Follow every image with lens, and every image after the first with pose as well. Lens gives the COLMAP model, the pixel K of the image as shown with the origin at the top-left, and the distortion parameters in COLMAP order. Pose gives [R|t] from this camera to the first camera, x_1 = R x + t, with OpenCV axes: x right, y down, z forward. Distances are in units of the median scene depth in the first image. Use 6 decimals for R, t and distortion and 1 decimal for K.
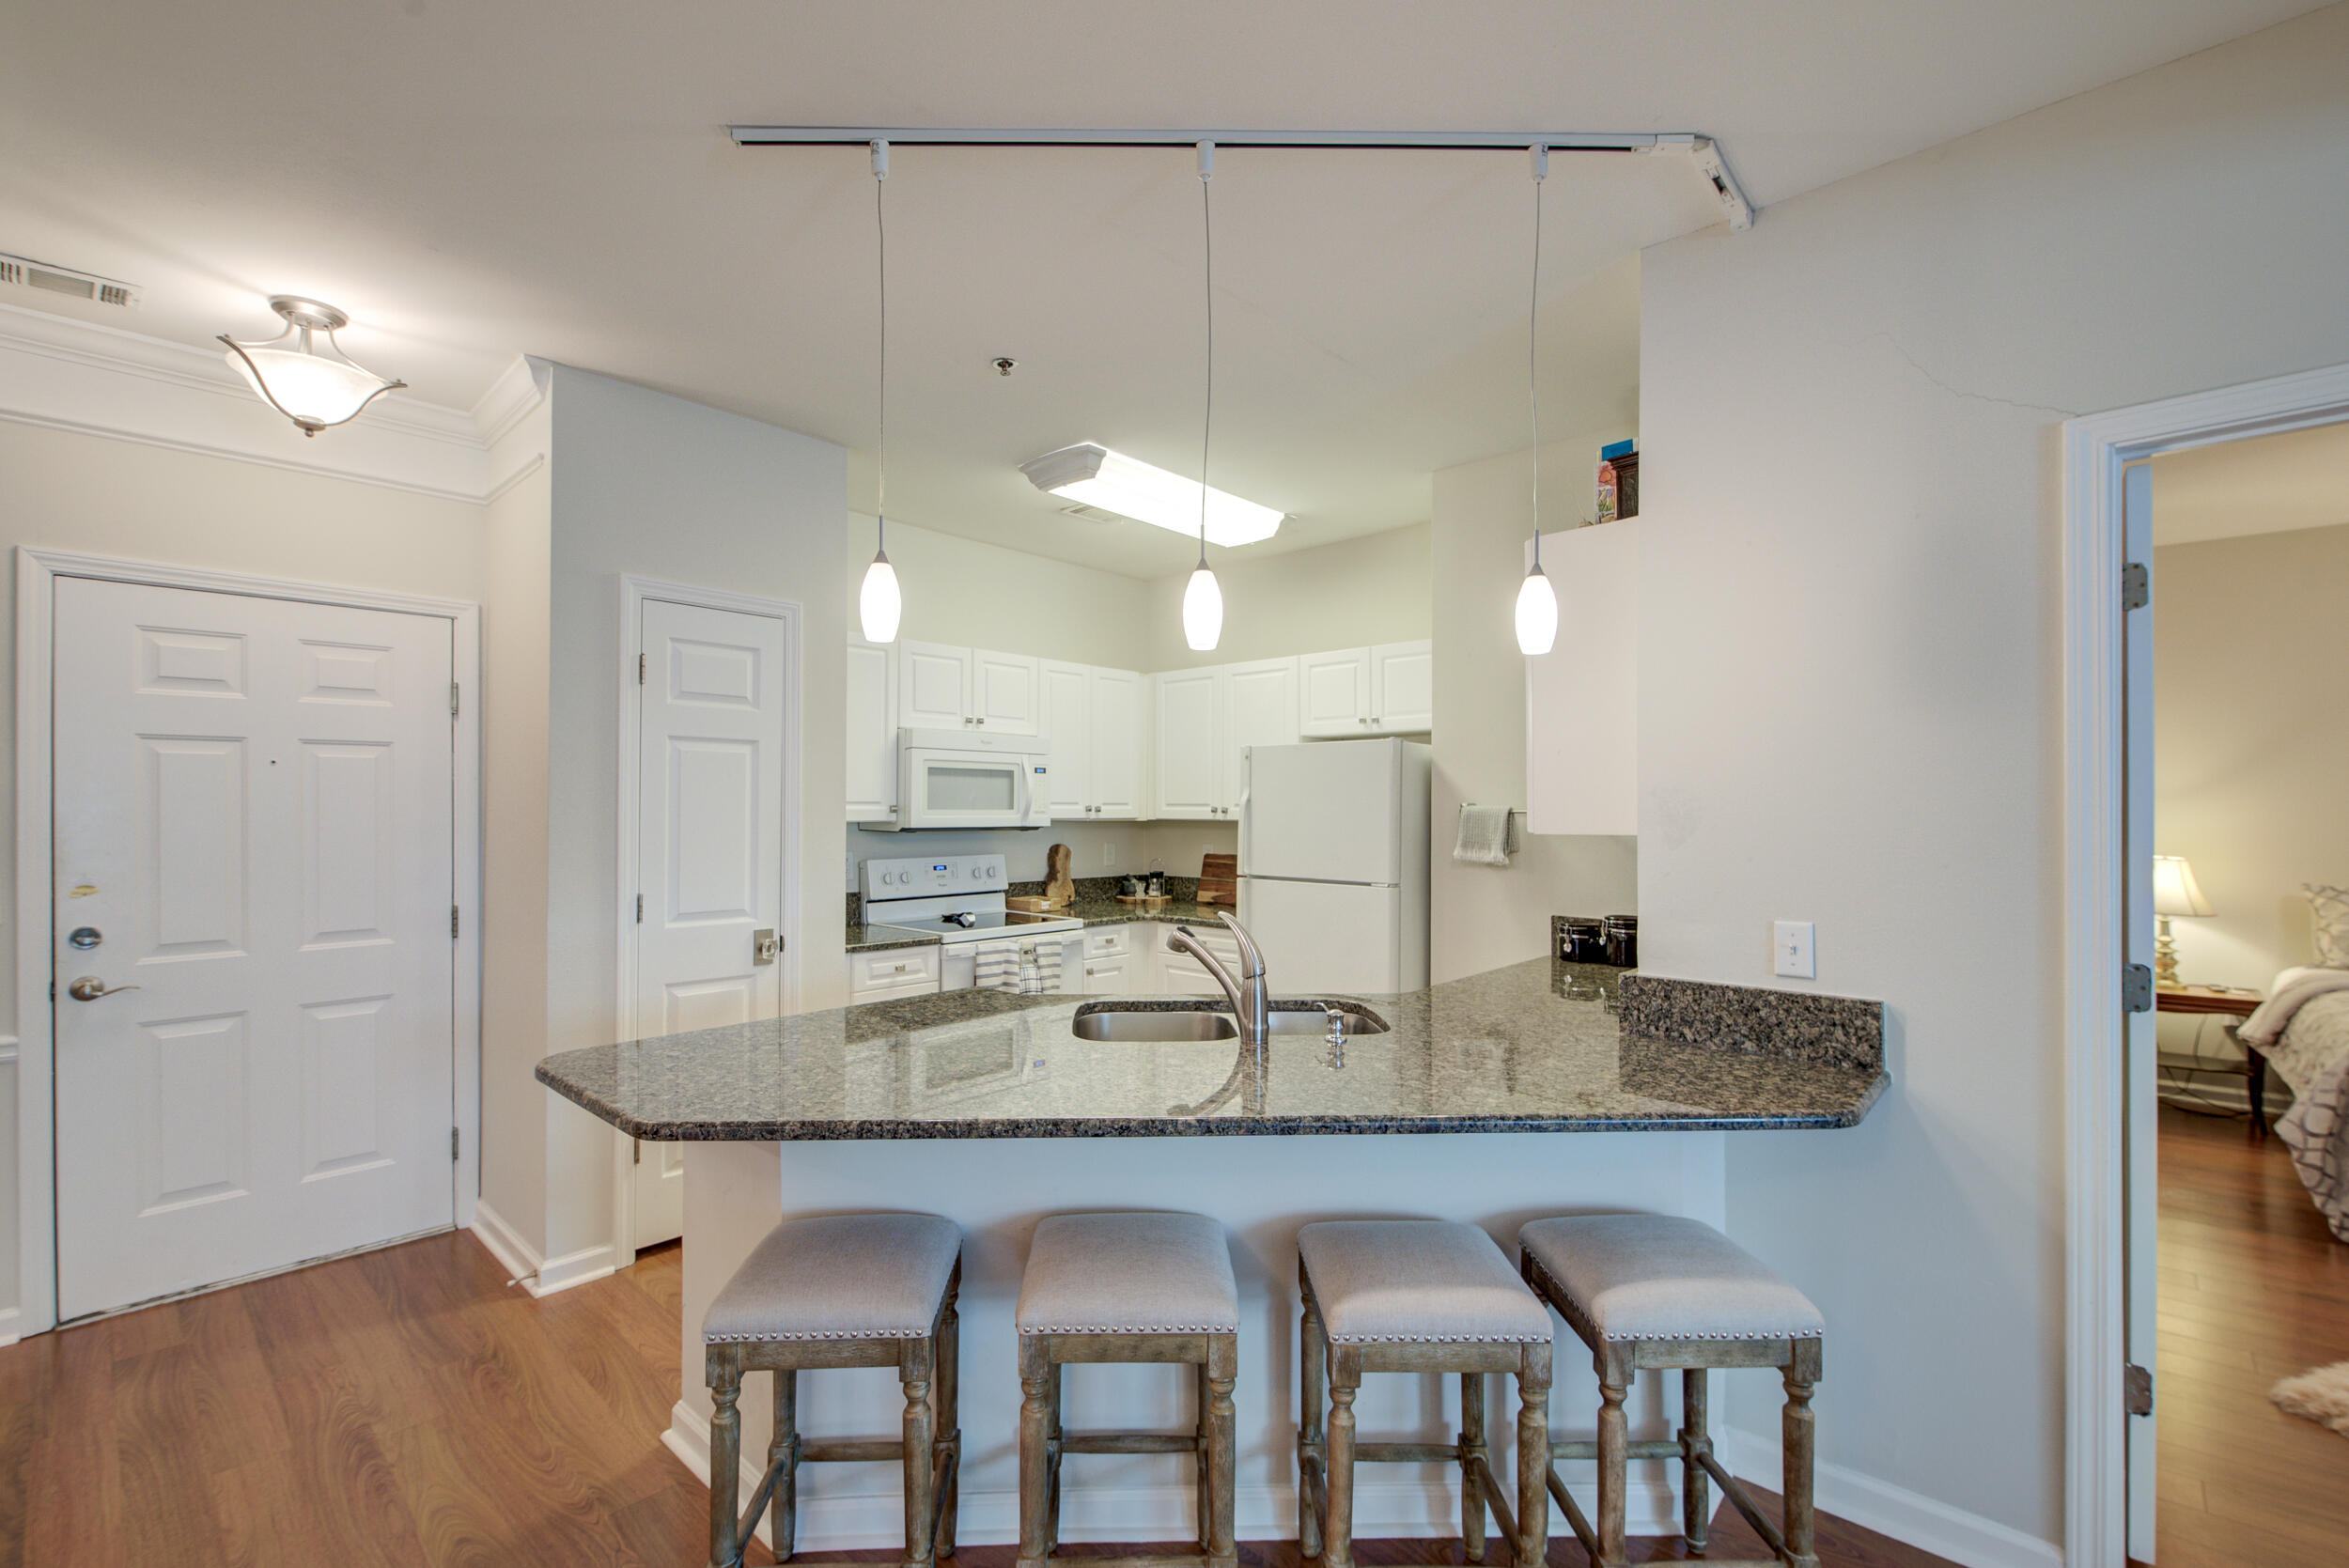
lens RADIAL K [[1020.7, 0, 1174.5], [0, 1020.7, 784.0], [0, 0, 1]] dist [-0.009687, -0.000313]
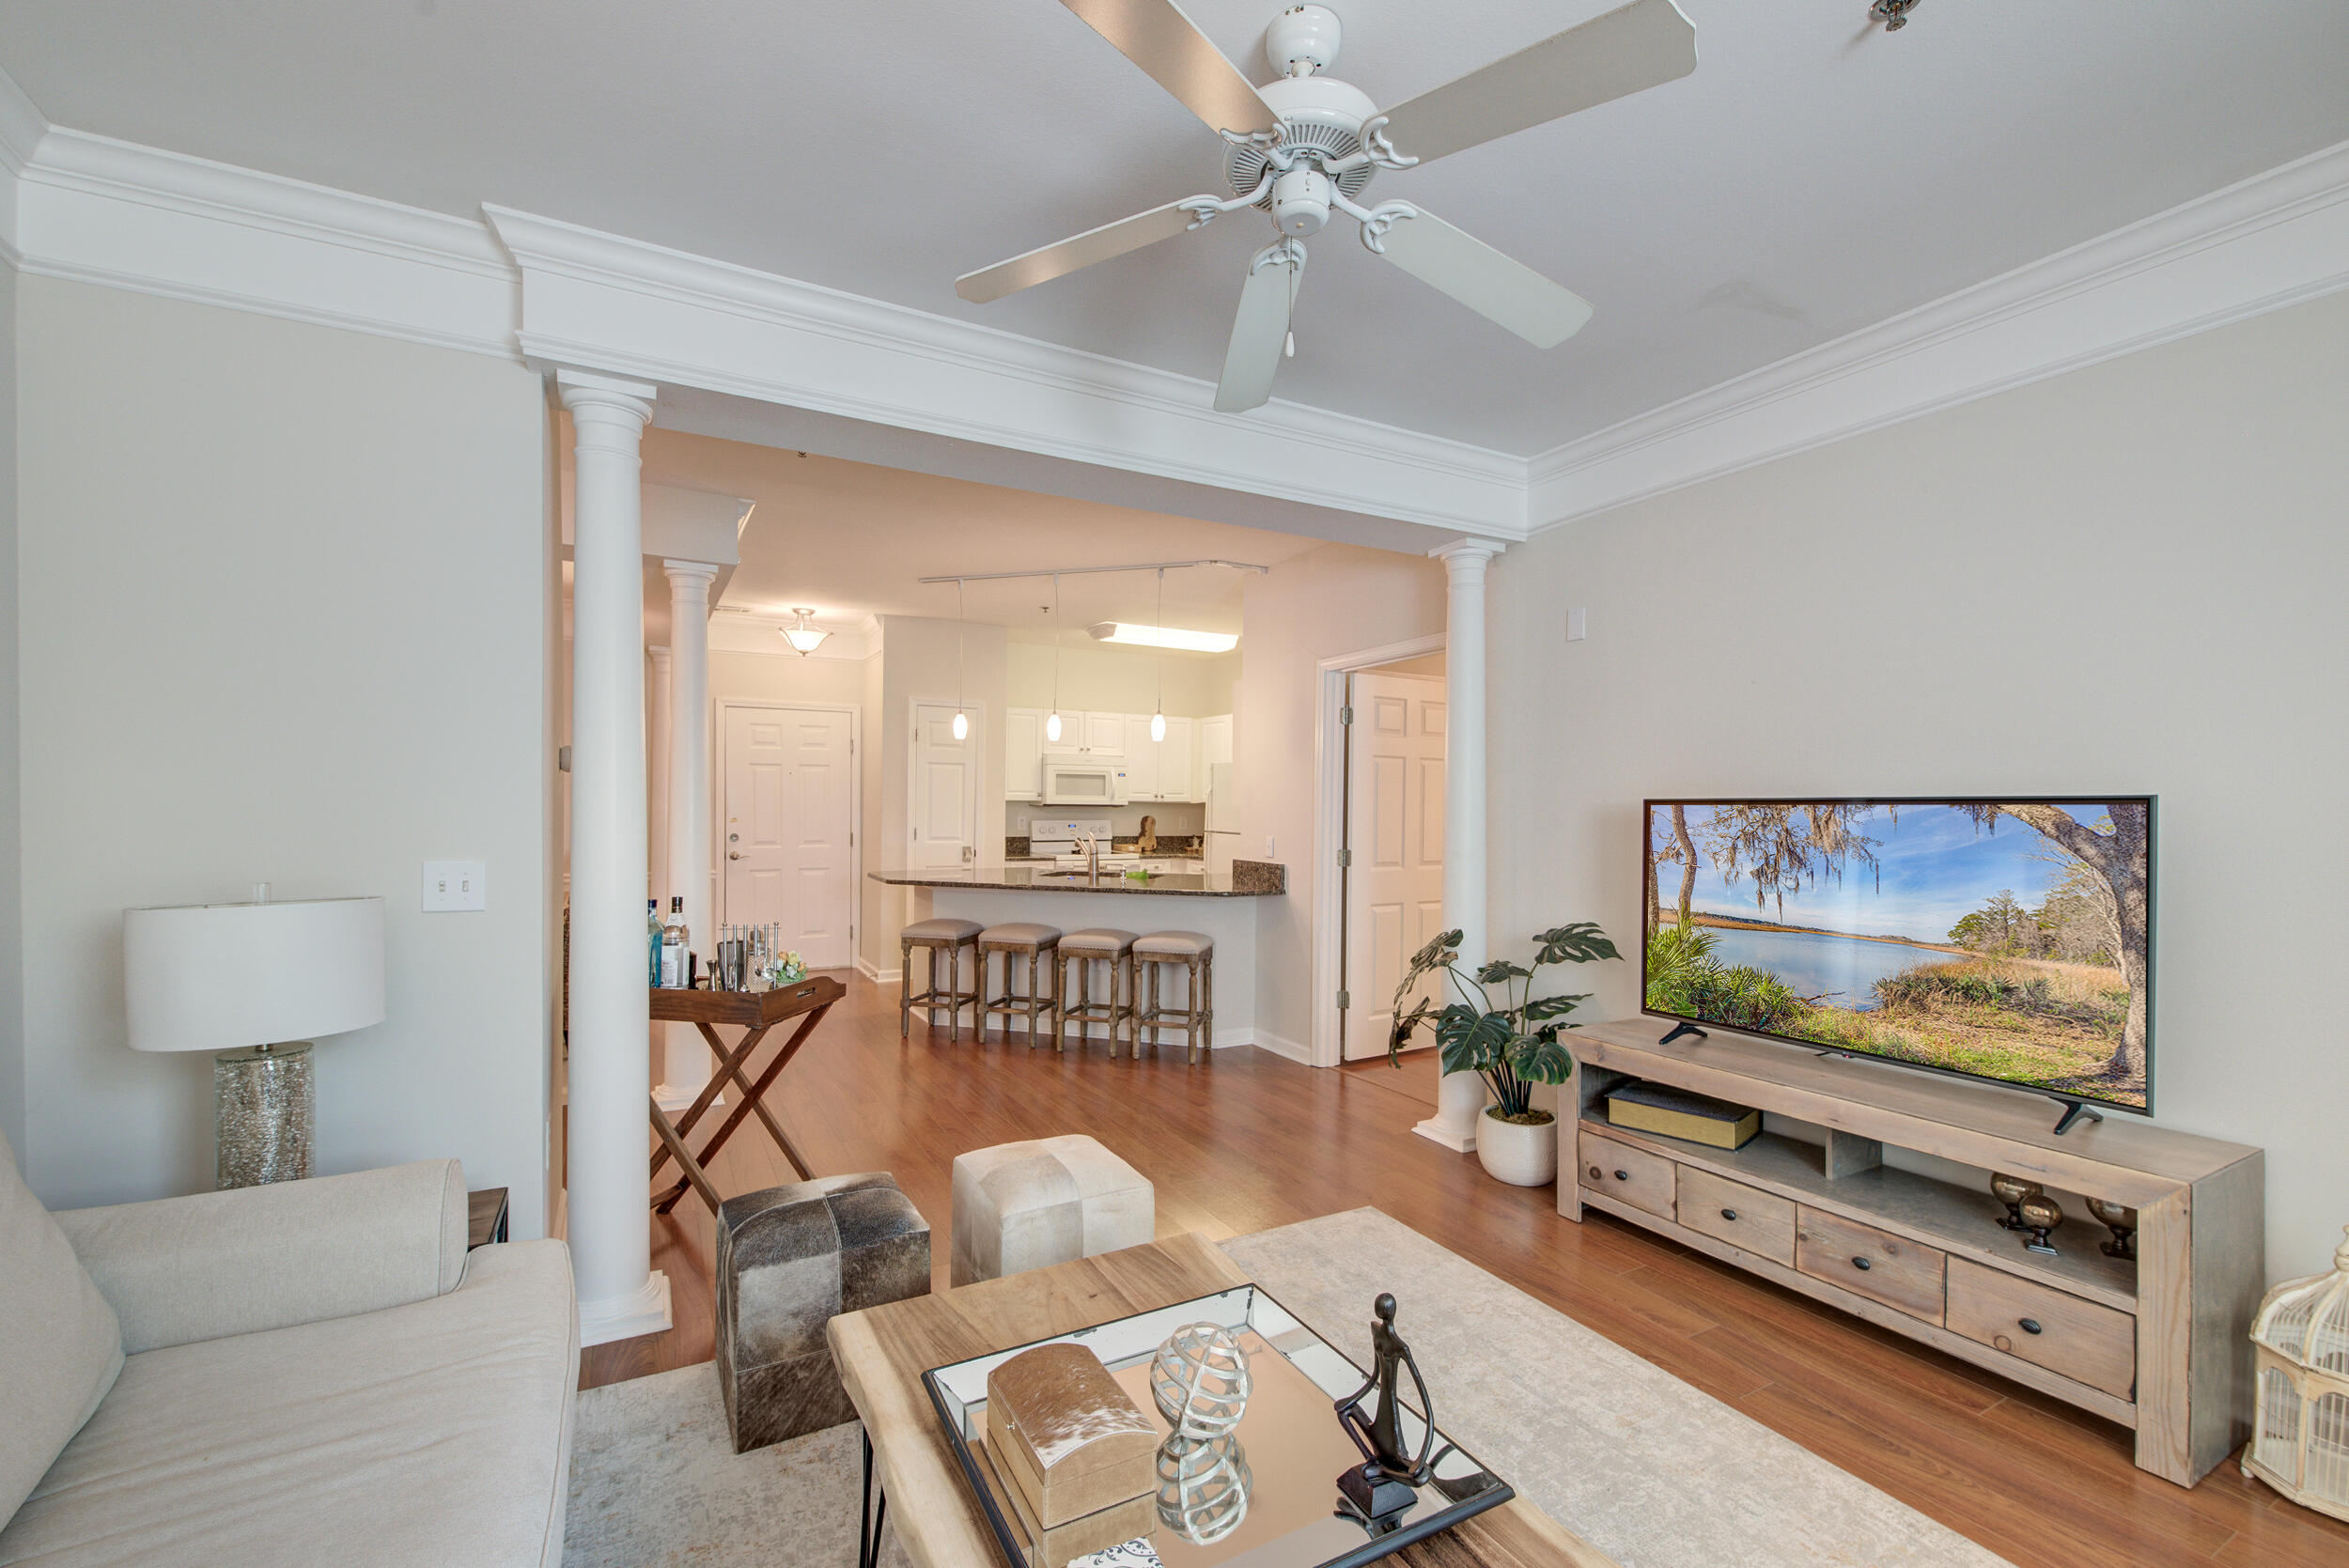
lens RADIAL K [[993.5, 0, 1174.5], [0, 993.5, 784.0], [0, 0, 1]] dist [0.000058, 0.000022]
pose [[0.948559, 0.005658, -0.316551, 0.670989], [-0.003826, 0.999972, 0.006409, -0.011193], [0.316578, -0.004868, 0.948554, -0.871749]]
